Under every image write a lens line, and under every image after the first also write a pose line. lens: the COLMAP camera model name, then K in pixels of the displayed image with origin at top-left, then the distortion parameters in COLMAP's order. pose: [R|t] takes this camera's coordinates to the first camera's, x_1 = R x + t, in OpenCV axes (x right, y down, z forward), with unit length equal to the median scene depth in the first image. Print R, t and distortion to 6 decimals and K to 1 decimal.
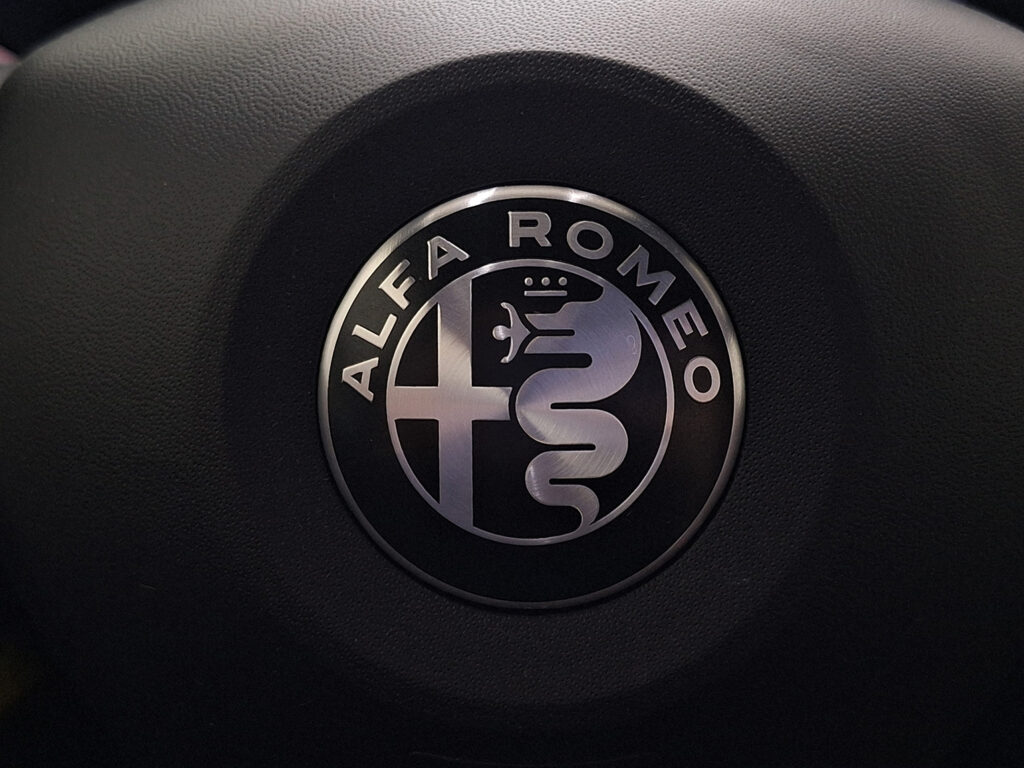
lens RADIAL K [[711.0, 0, 510.2], [0, 711.0, 380.8], [0, 0, 1]] dist [0.041650, -0.039341]
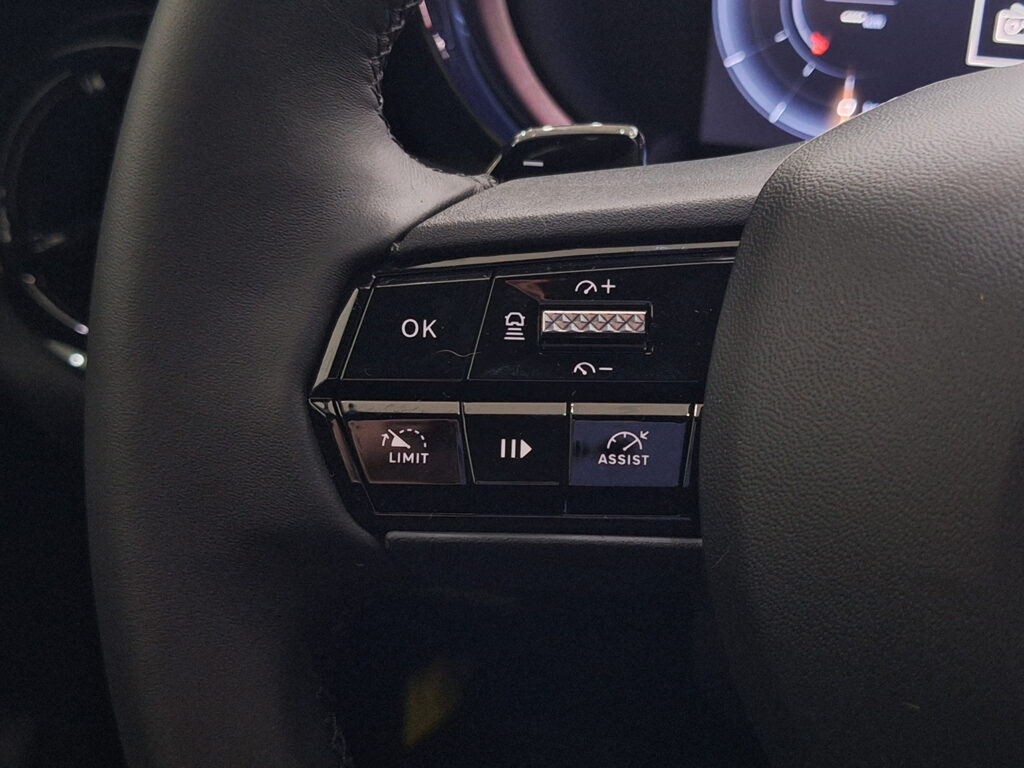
lens RADIAL K [[711.0, 0, 511.3], [0, 711.0, 382.0], [0, 0, 1]] dist [0.041650, -0.039341]
pose [[0.983196, 0.106944, -0.147947, -0.931443], [-0.111847, 0.993406, -0.025202, -0.062195], [0.144276, 0.041326, 0.988674, -0.055481]]
